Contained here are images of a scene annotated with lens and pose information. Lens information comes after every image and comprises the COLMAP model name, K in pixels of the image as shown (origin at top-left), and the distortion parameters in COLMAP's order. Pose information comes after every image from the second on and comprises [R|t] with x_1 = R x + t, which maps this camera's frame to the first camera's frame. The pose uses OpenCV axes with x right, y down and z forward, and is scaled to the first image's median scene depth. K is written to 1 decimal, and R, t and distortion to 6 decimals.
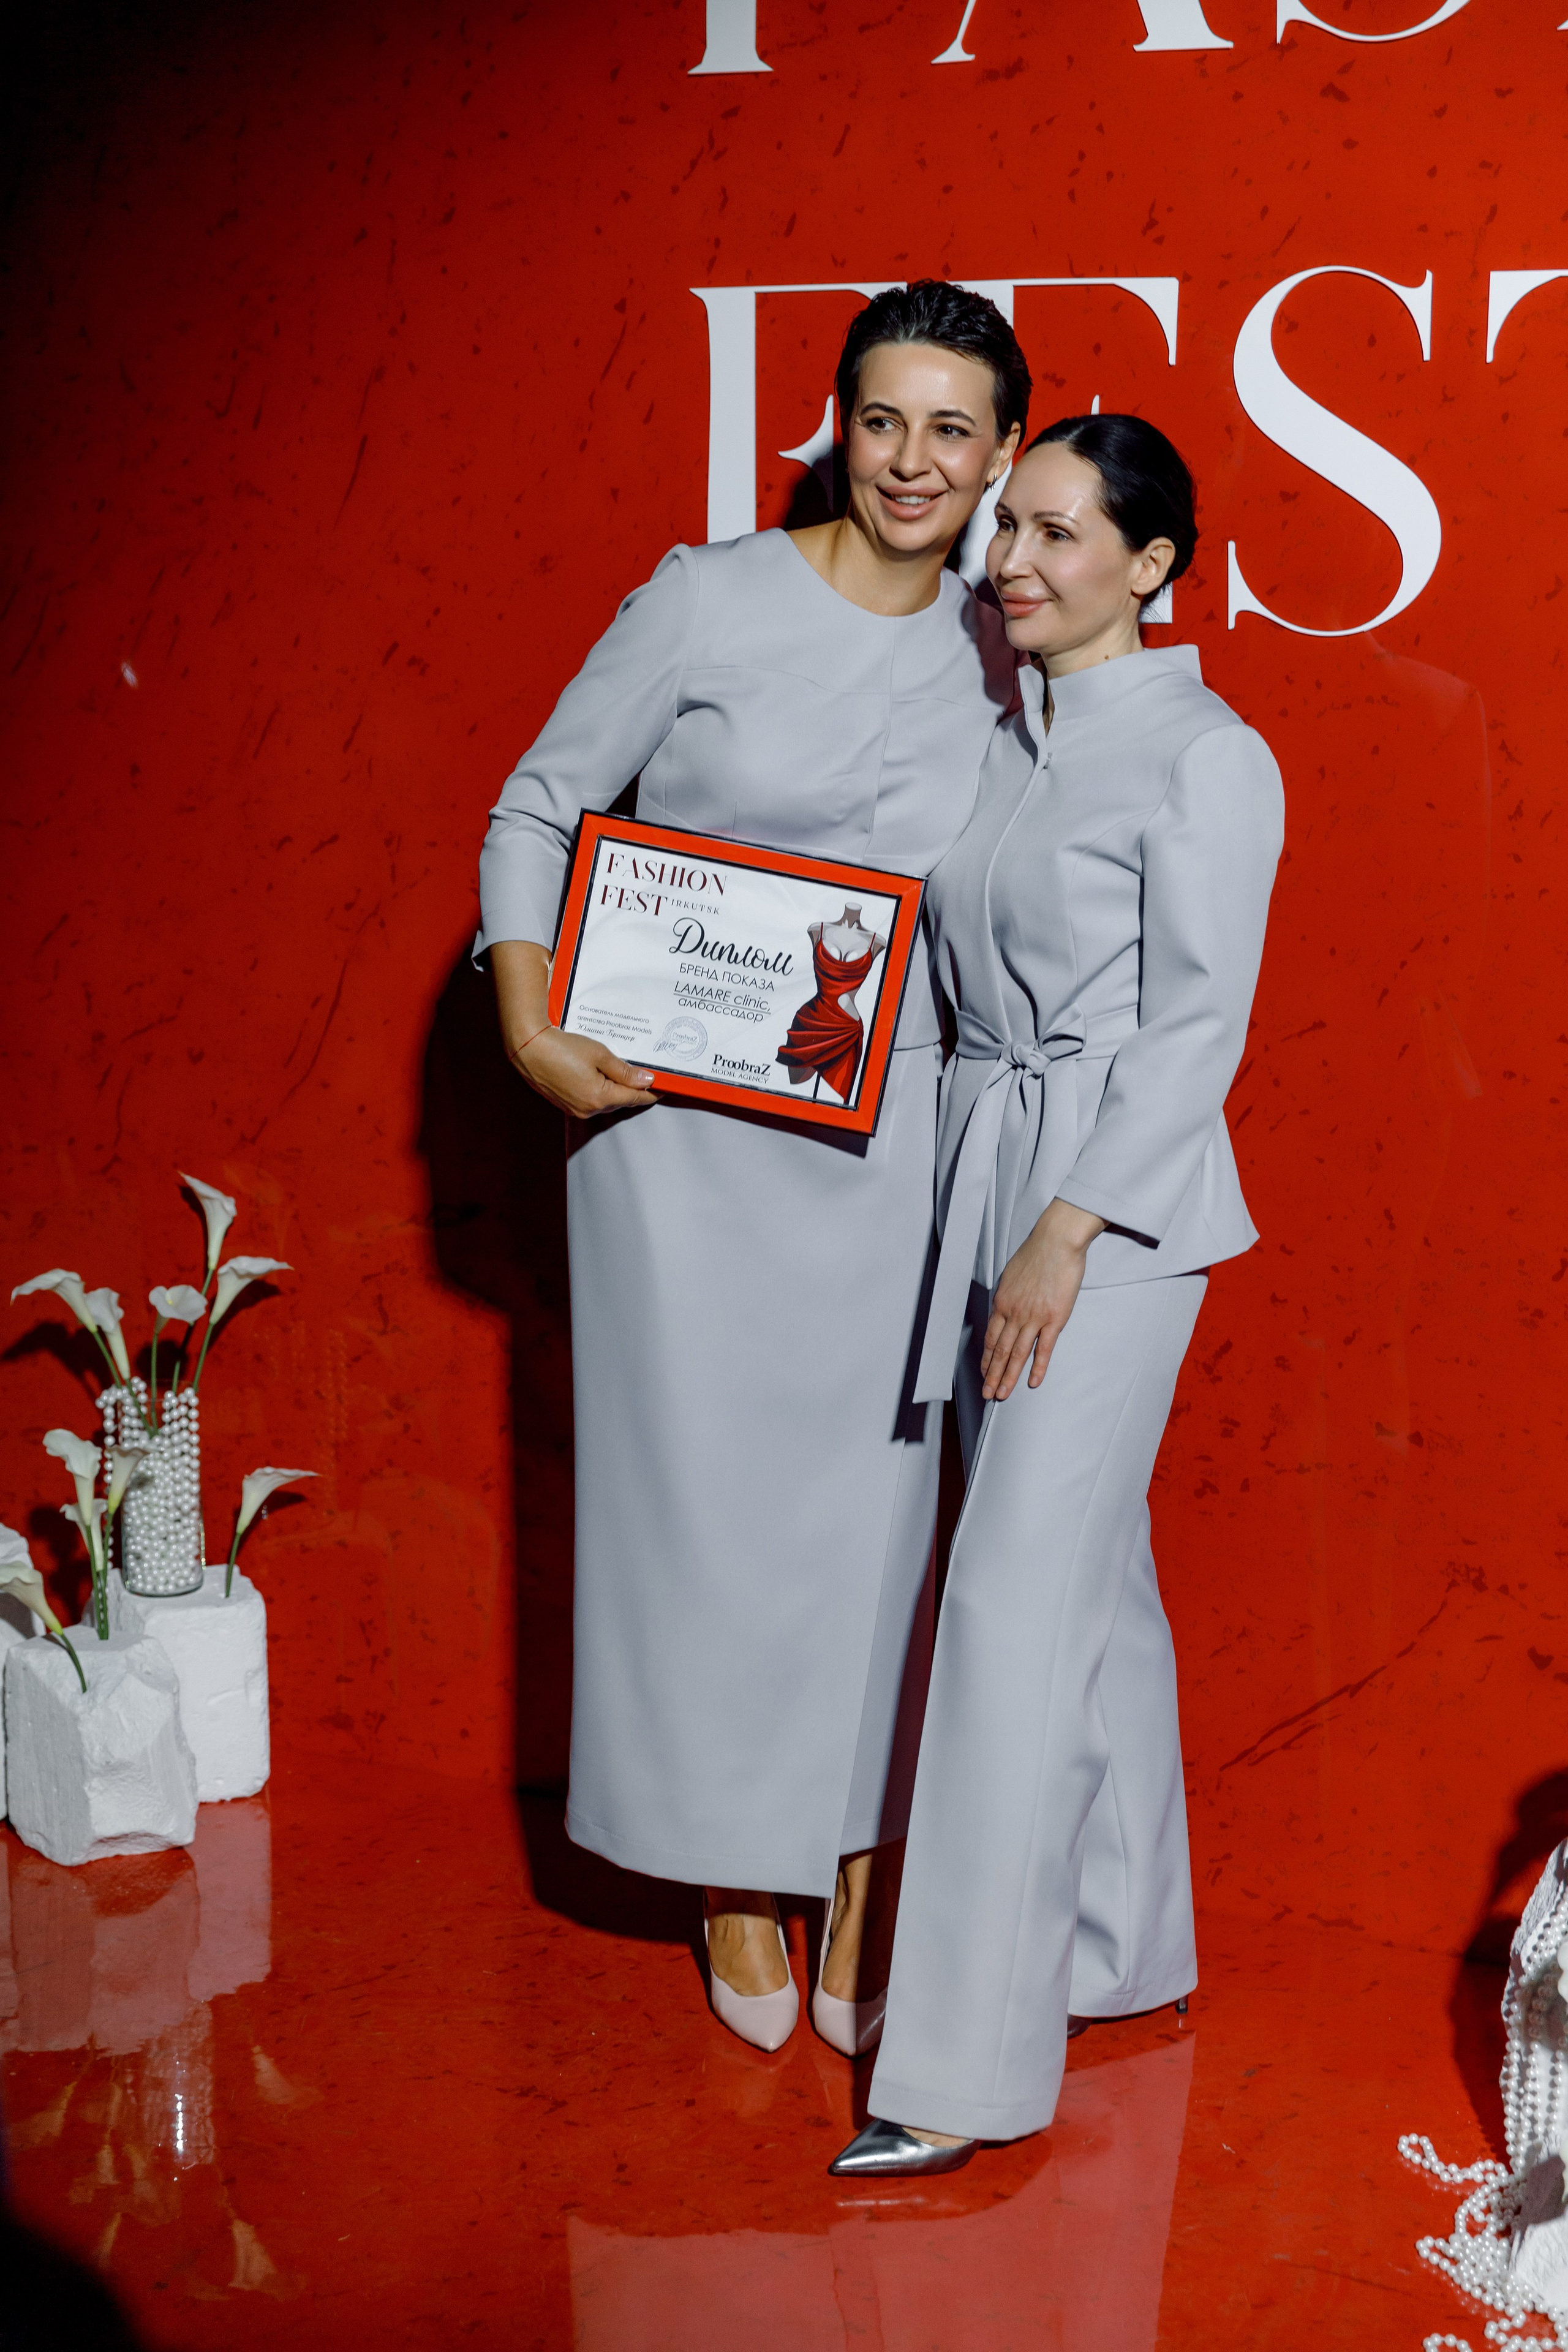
lens RADIAL K [[3792.8, 0, 786.7], [0, 3792.8, 1188.4], [0, 0, 1]] dist [0.004530, 0.000000]
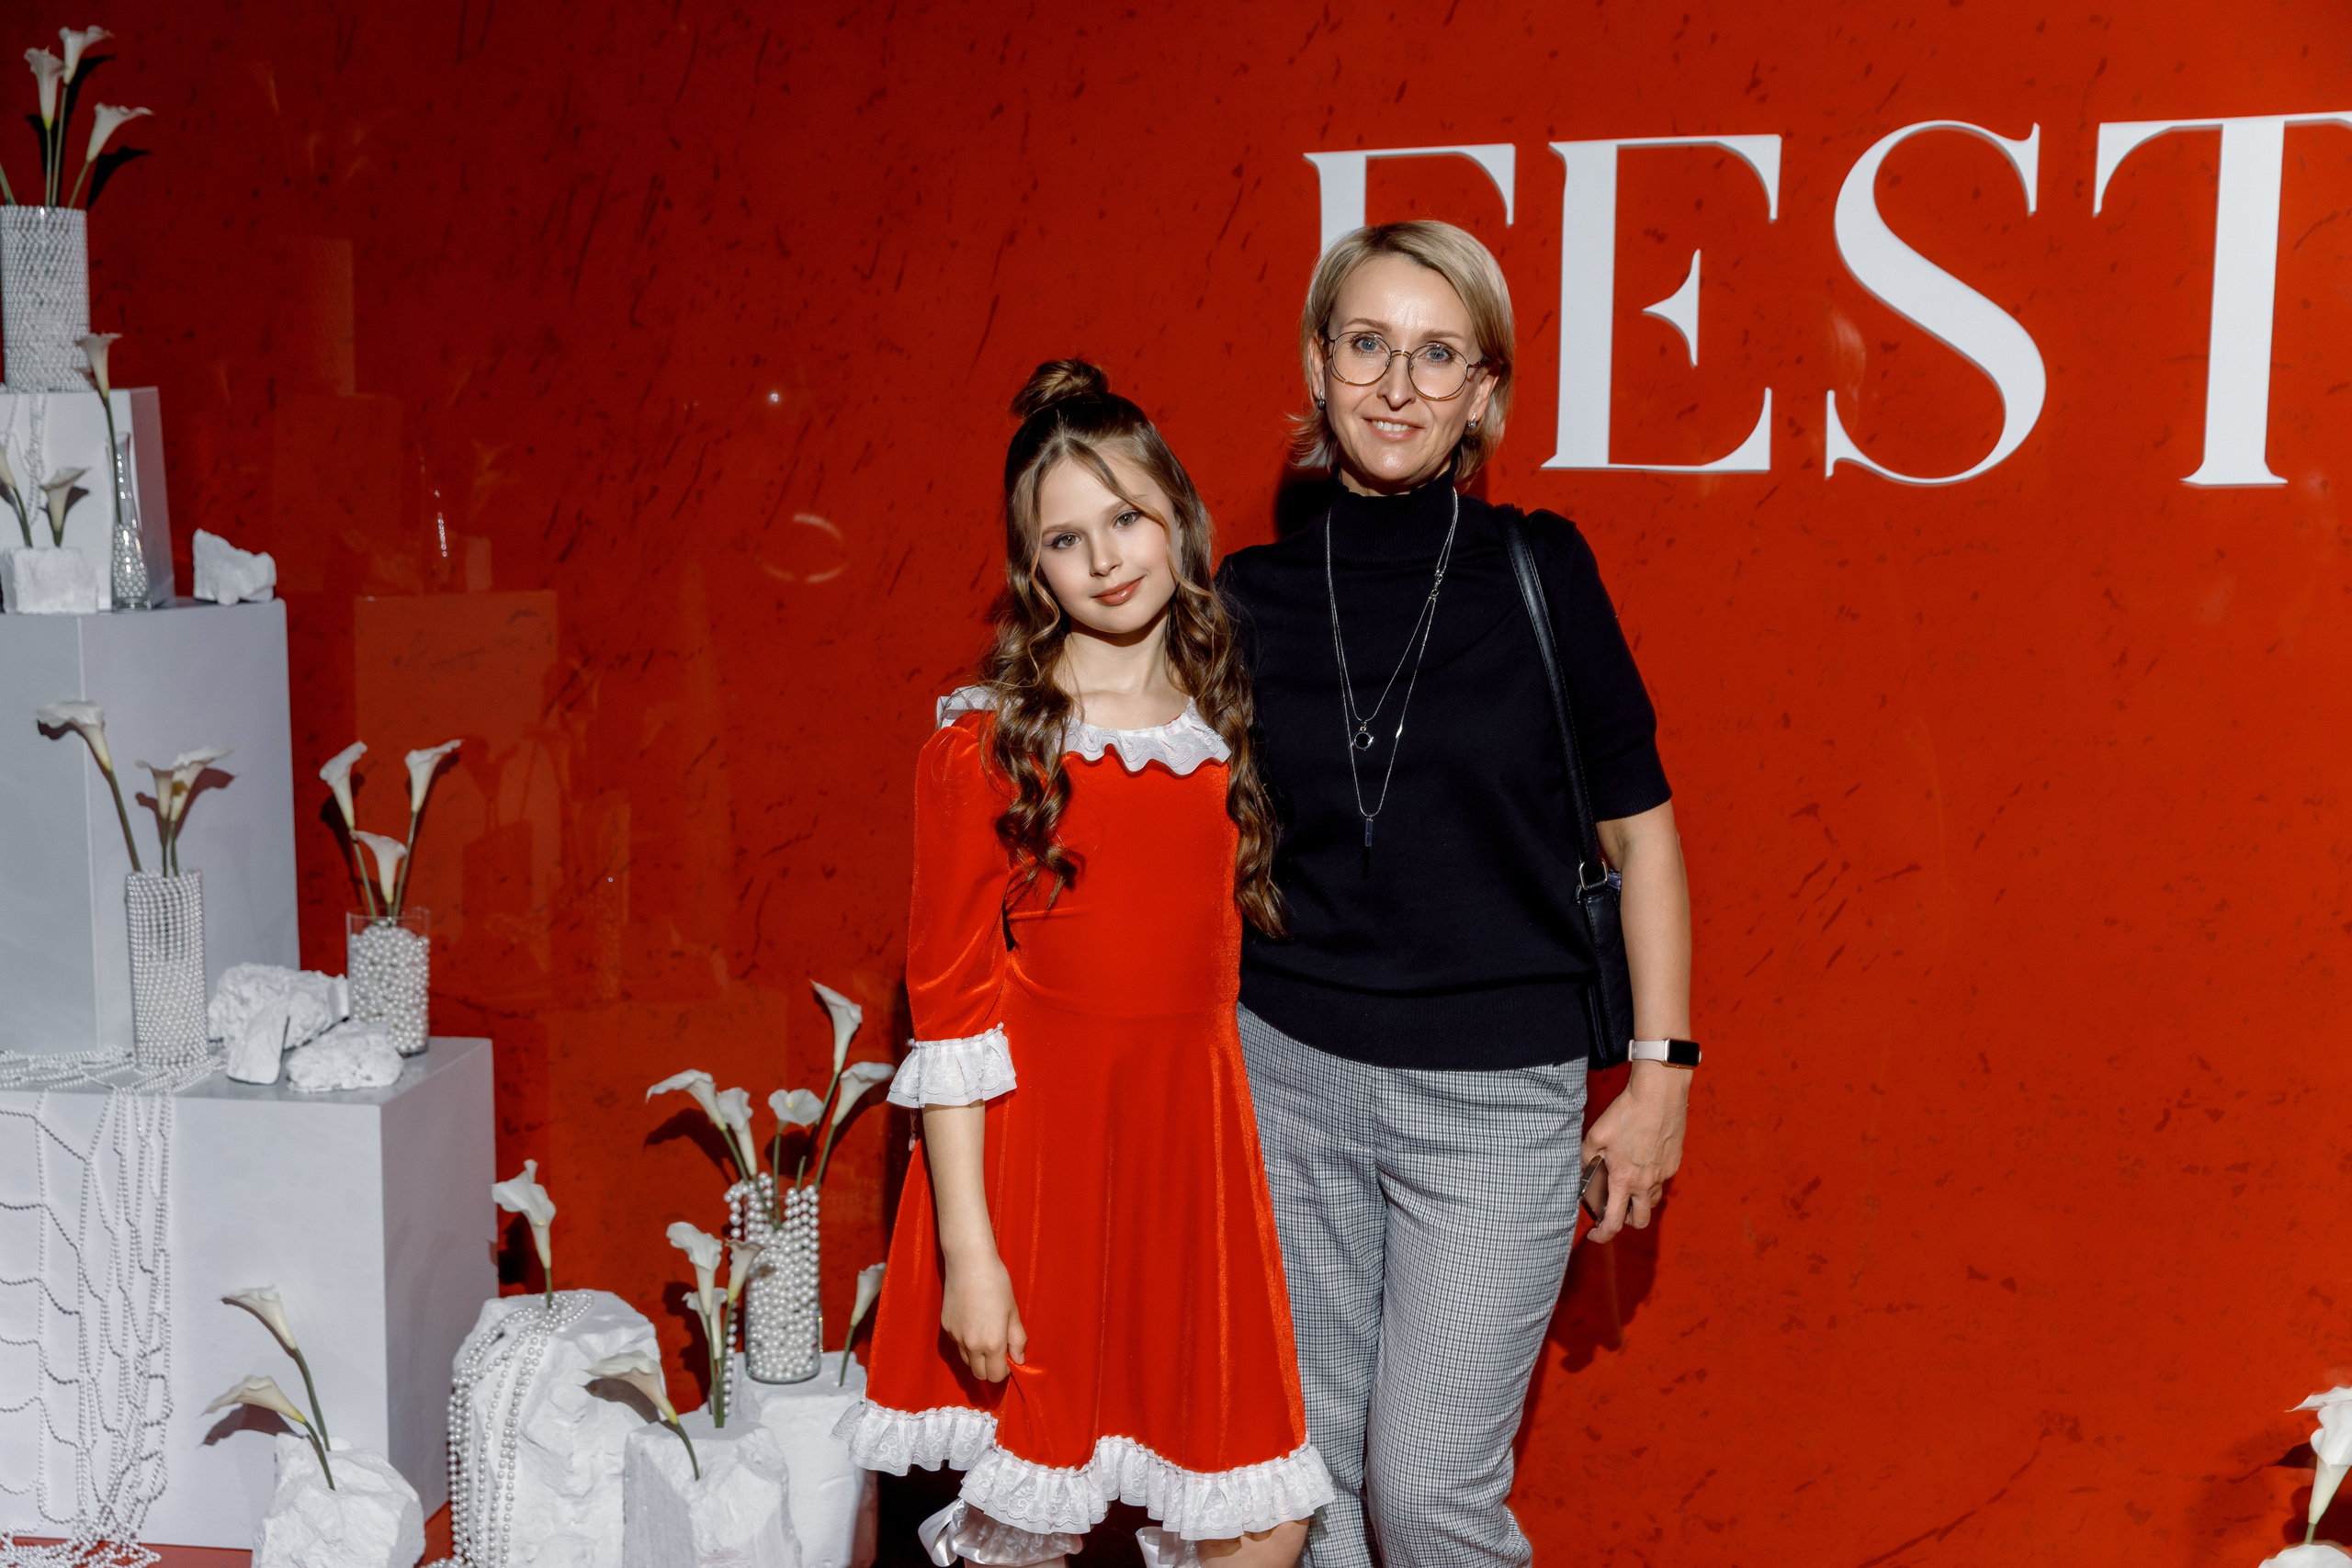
lens RADIAL K [[2946.0, 0, 1139.3], [0, 2946.0, 760.9], [0, 0, 1]] dist [0.005025, 0.000000]
pose [[0.996493, 0.018042, -0.081703, -0.001167], [-0.023651, 0.997391, -0.068209, -0.012463], [0.080259, 0.069903, 0.994320, 0.194396]]
